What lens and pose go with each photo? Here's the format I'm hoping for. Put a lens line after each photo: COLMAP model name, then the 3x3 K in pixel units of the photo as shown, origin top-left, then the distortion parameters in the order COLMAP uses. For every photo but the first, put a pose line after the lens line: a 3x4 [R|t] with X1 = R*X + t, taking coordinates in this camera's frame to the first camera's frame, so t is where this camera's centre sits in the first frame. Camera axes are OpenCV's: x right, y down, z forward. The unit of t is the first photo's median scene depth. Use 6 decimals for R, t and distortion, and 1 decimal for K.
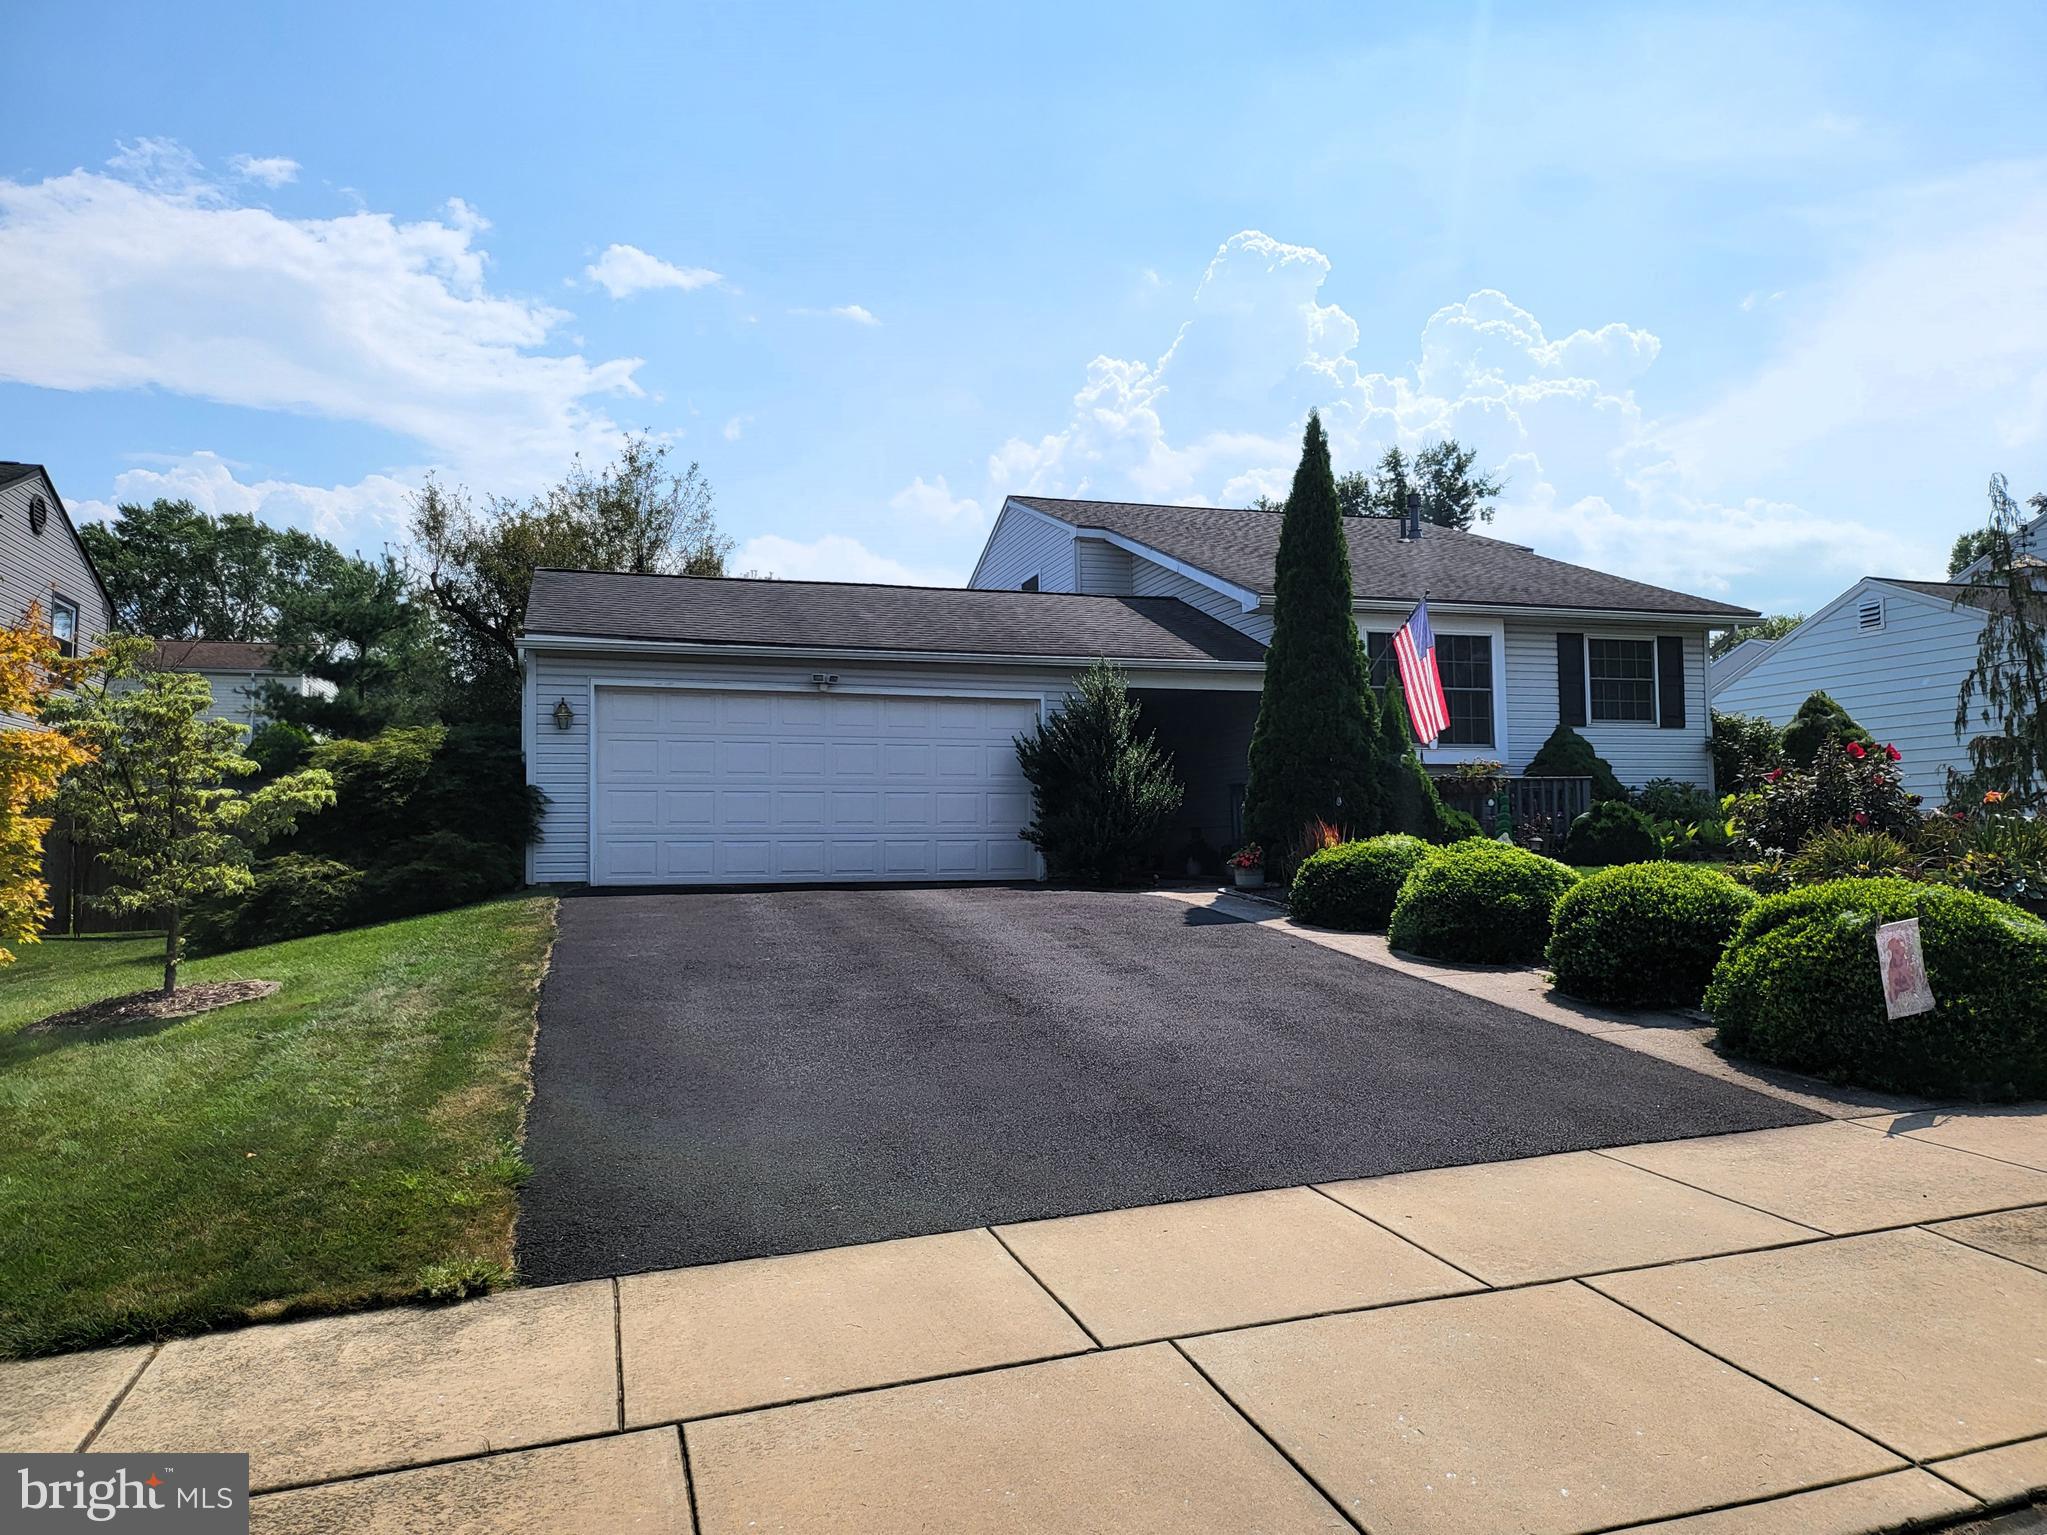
lens RADIAL K [[1430.9, 0, 1025.1], [0, 1430.9, 837.7], [0, 0, 1]] dist [0.087065, -0.115015]
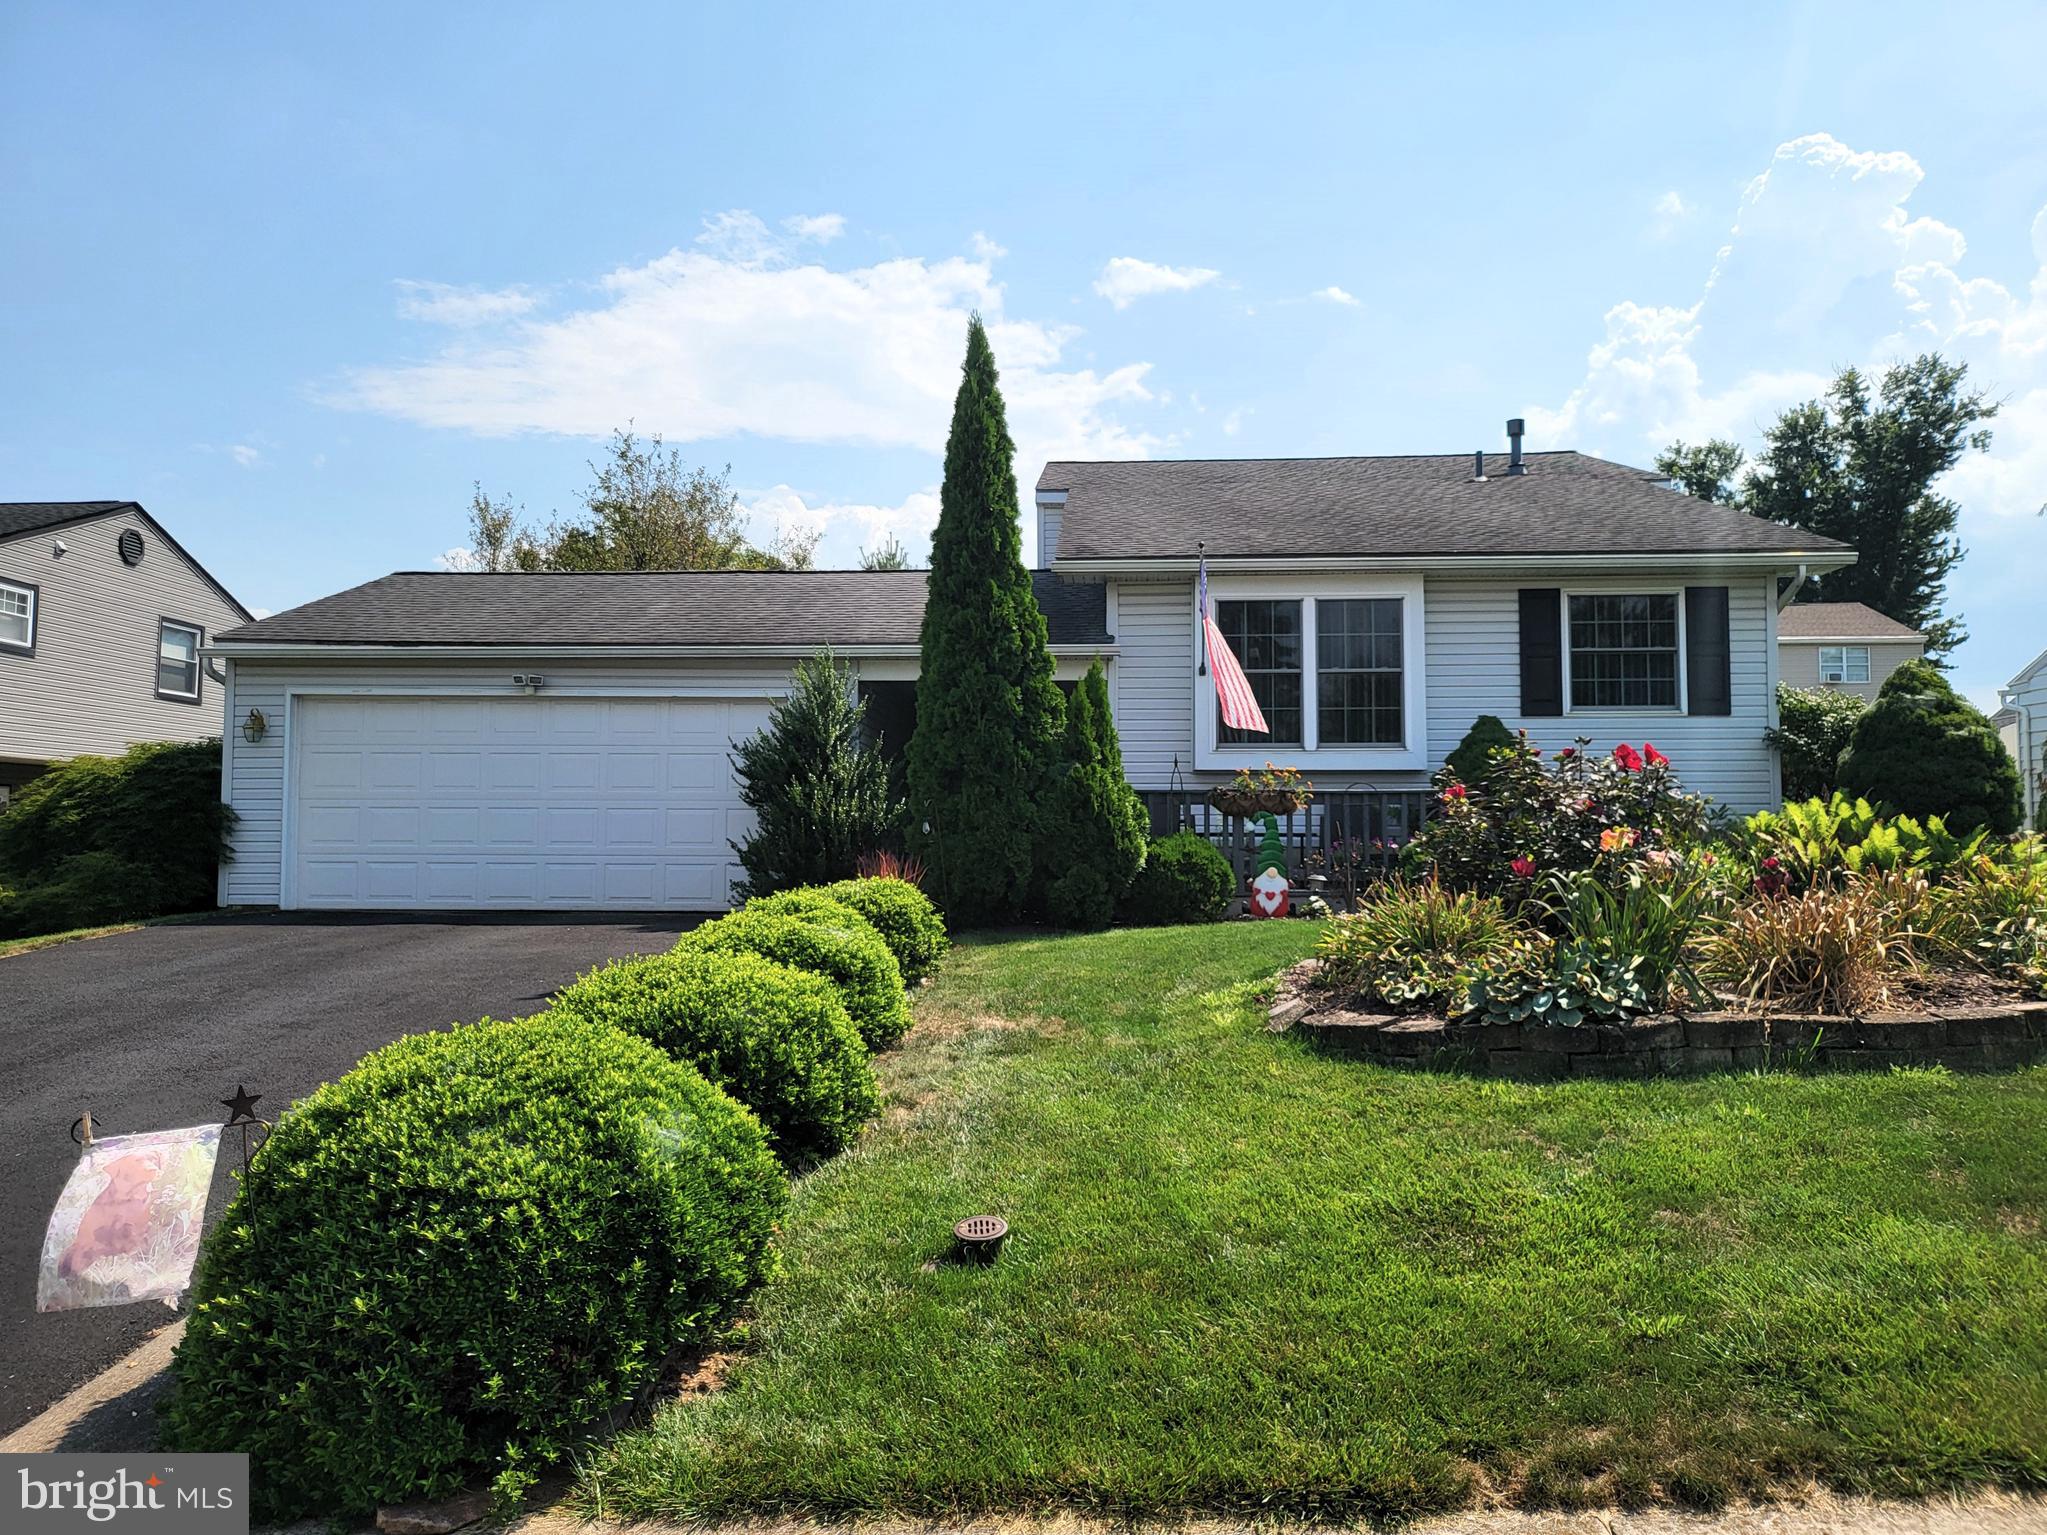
lens RADIAL K [[1435.6, 0, 1025.6], [0, 1435.6, 807.3], [0, 0, 1]] dist [0.068374, -0.081138]
pose [[0.939796, 0.003049, -0.341722, 0.091207], [-0.007642, 0.999898, -0.012093, -0.004852], [0.341651, 0.013976, 0.939723, 0.054296]]
